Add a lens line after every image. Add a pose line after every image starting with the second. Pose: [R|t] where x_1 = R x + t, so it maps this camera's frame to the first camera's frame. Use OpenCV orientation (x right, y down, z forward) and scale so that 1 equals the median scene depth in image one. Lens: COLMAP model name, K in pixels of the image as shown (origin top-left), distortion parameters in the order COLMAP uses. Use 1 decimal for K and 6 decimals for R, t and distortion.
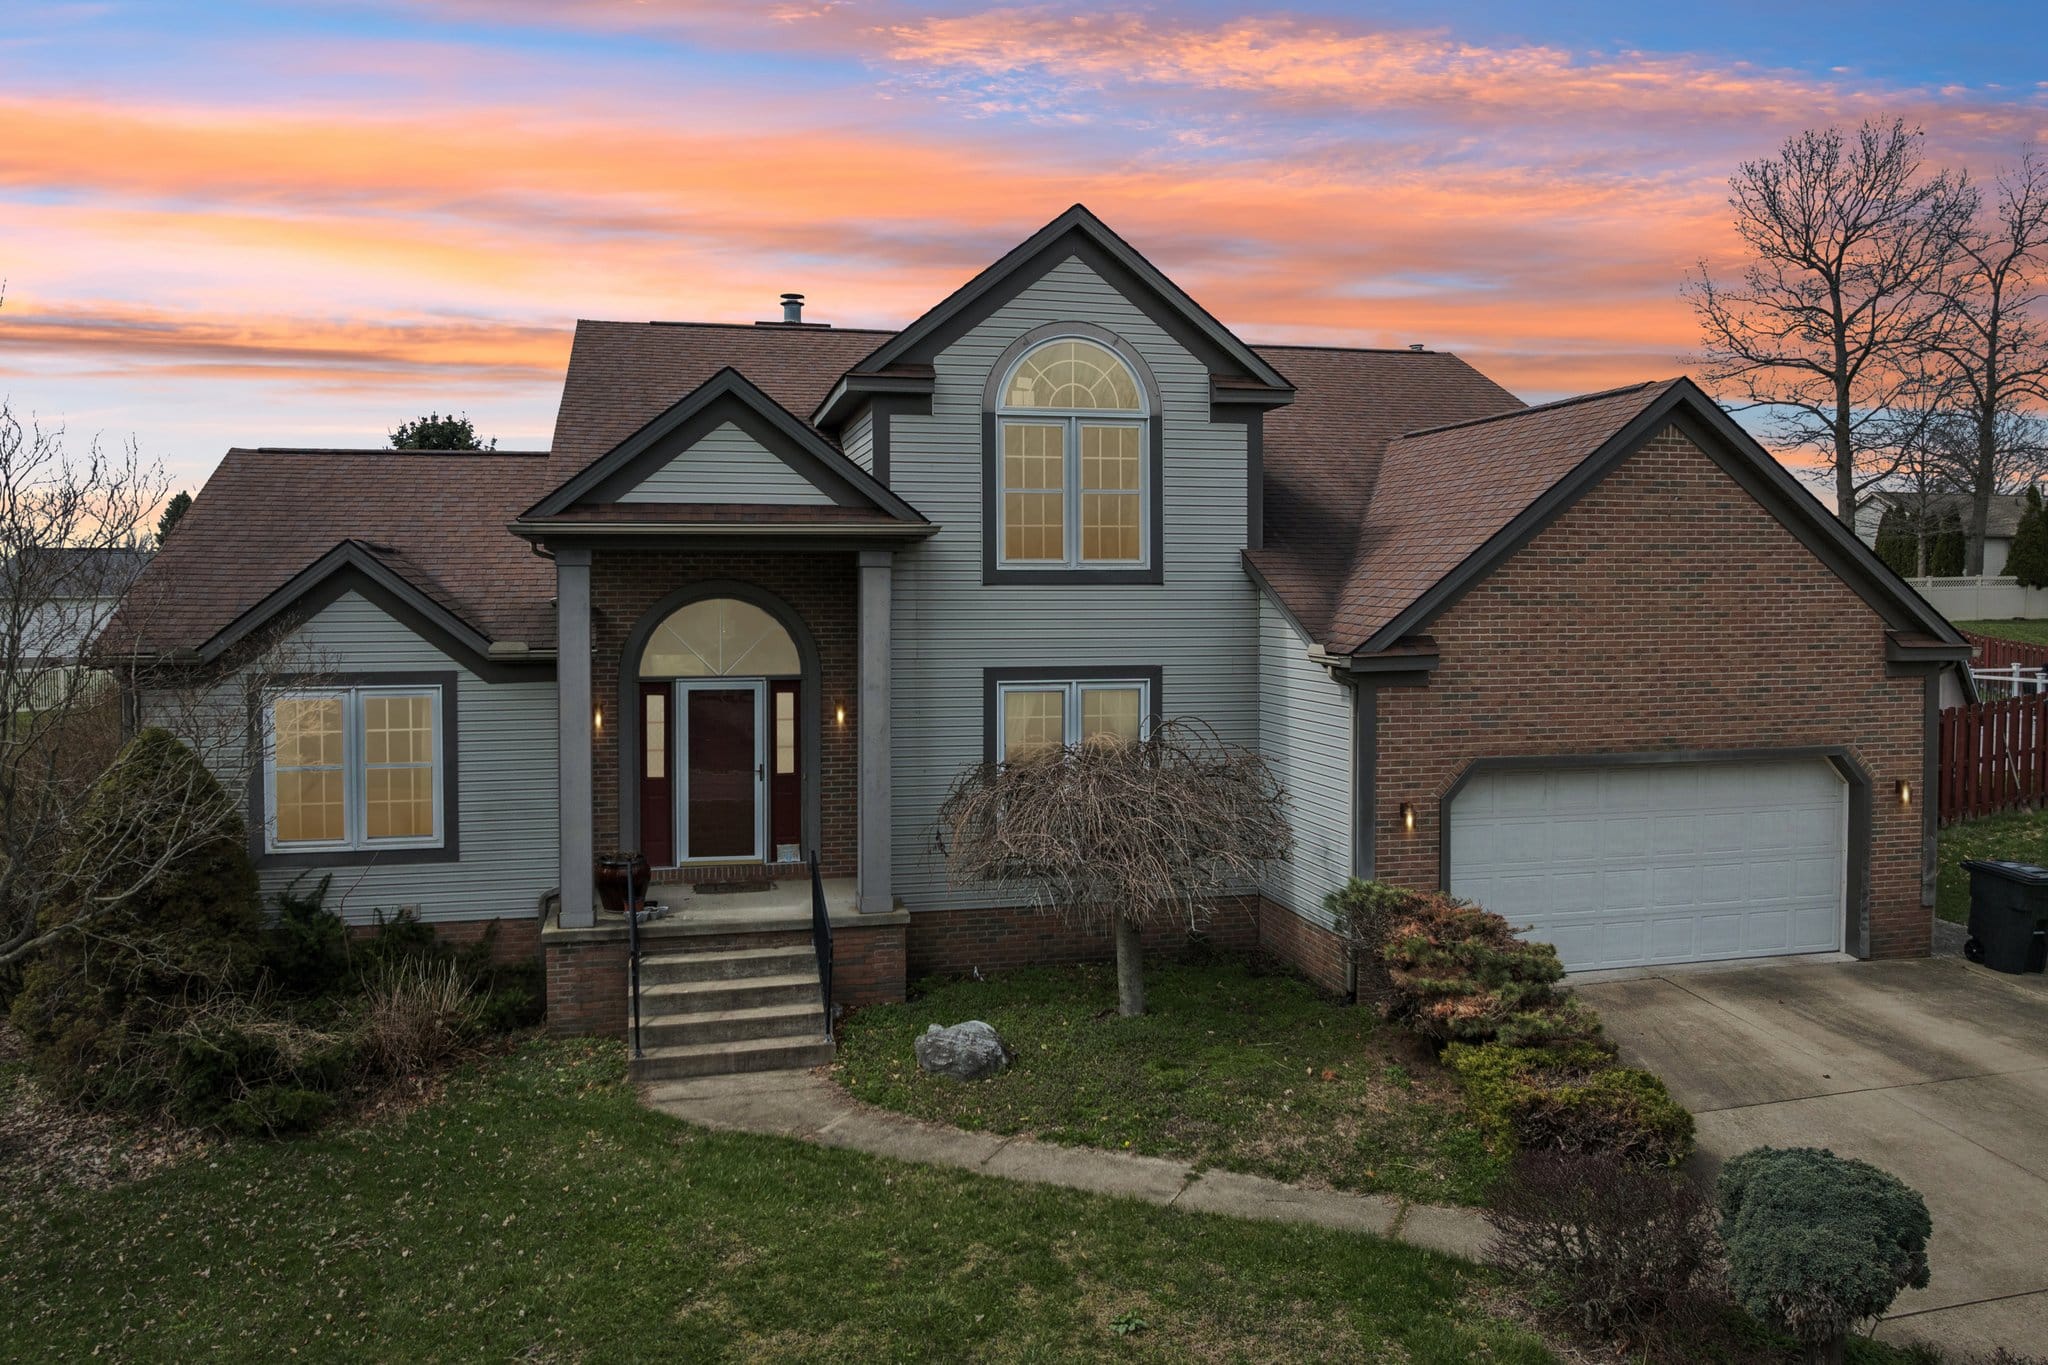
lens RADIAL K [[1475.6, 0, 1023.5], [0, 1475.6, 678.6], [0, 0, 1]] dist [-0.048850, 0.001811]
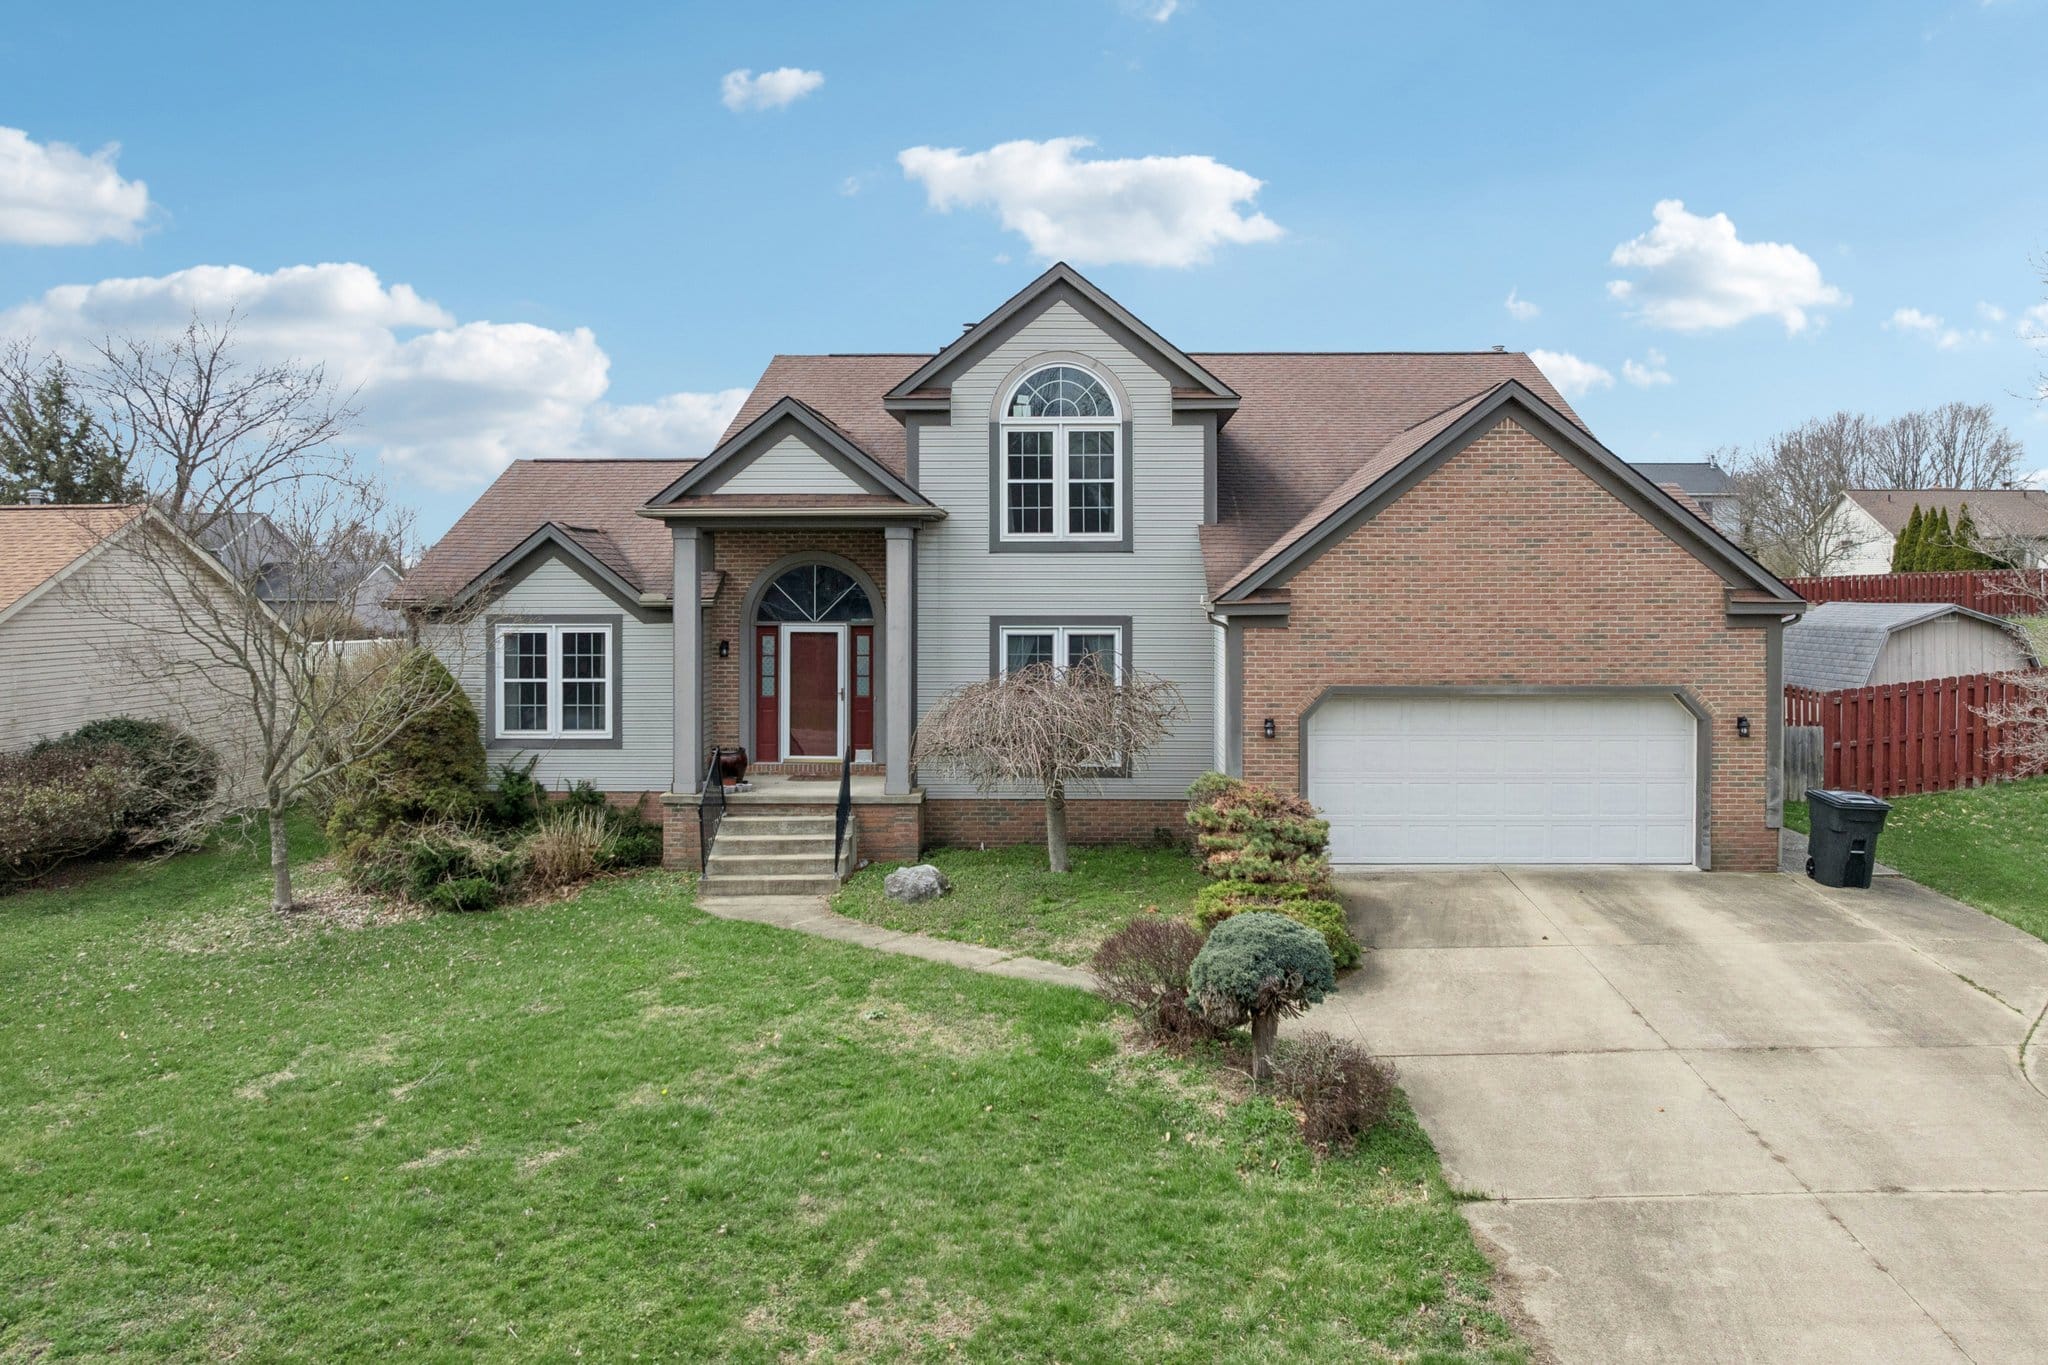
lens RADIAL K [[1430.4, 0, 1027.5], [0, 1430.4, 656.8], [0, 0, 1]] dist [-0.044449, -0.000756]
pose [[0.969518, 0.013756, -0.244633, 0.343304], [-0.015644, 0.999861, -0.005778, 0.039076], [0.244520, 0.009429, 0.969598, -0.250038]]
